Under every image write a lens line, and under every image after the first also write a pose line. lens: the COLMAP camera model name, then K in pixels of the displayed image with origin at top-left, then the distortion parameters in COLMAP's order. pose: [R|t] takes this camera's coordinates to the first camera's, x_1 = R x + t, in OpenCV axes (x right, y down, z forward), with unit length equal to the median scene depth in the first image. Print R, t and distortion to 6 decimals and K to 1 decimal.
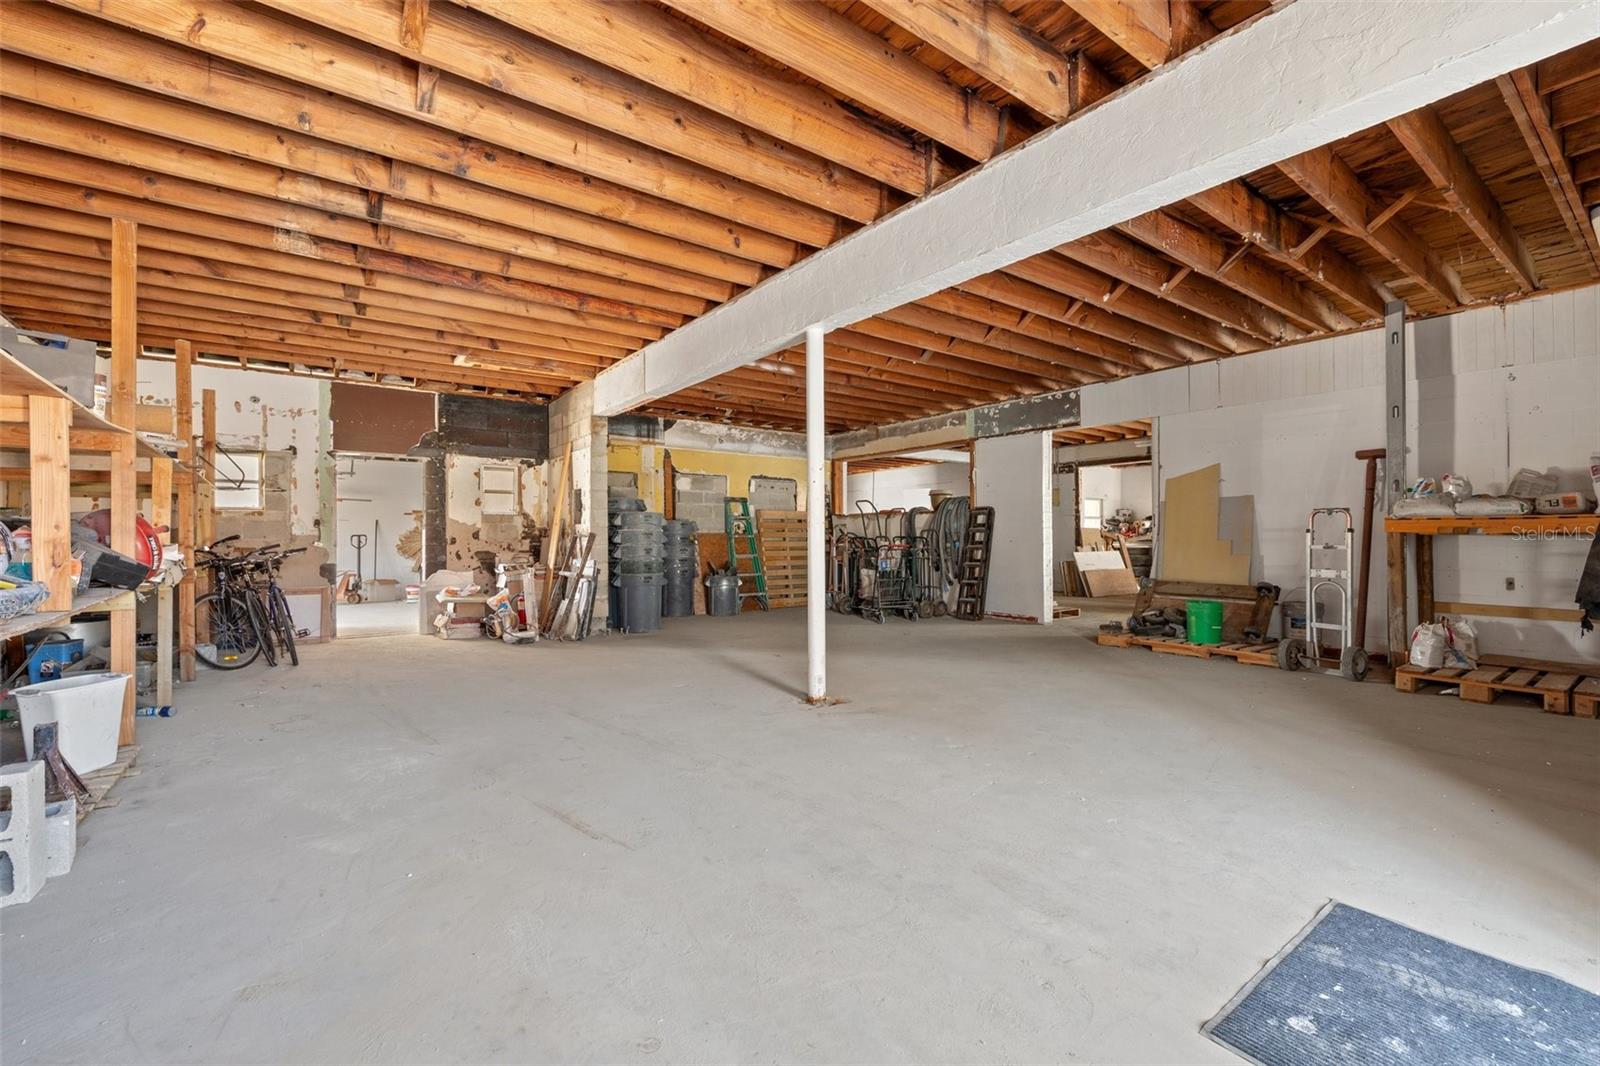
lens RADIAL K [[671.3, 0, 791.9], [0, 671.3, 529.9], [0, 0, 1]] dist [0.002434, 0.000031]
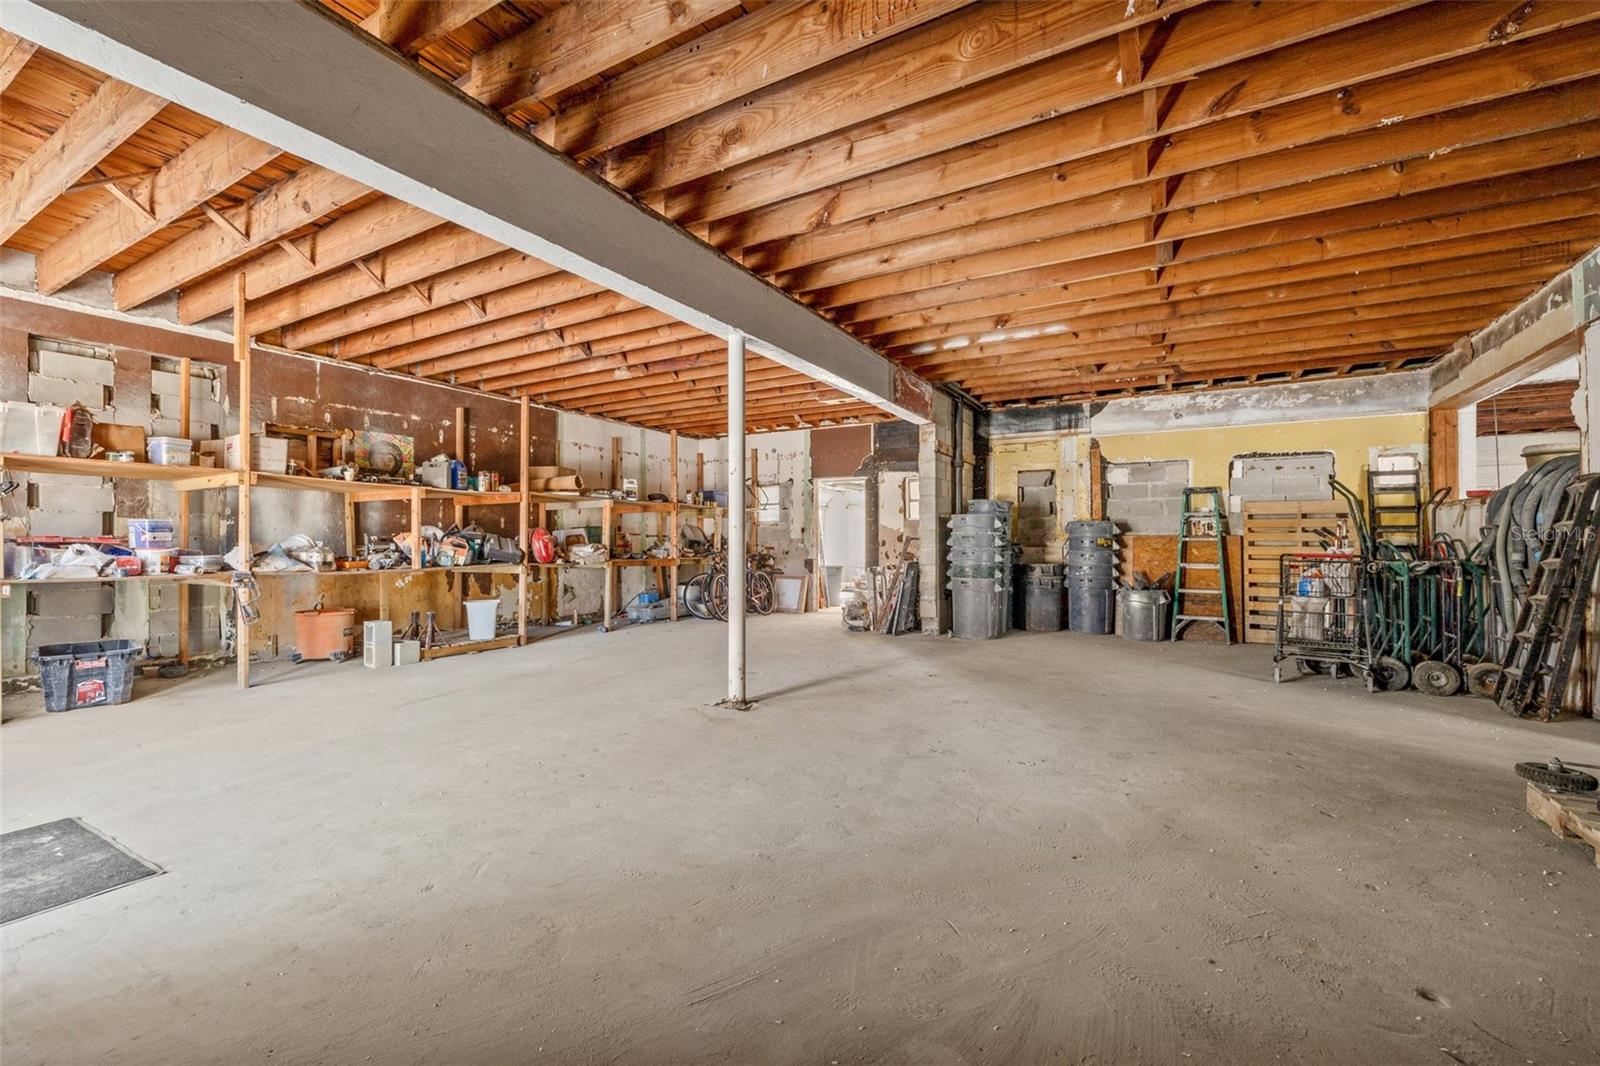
lens RADIAL K [[671.3, 0, 791.9], [0, 671.3, 529.9], [0, 0, 1]] dist [0.002434, 0.000031]
pose [[0.397181, -0.012430, -0.917656, 0.559794], [0.009451, 0.999911, -0.009453, 0.002355], [0.917691, -0.004918, 0.397263, 0.378108]]
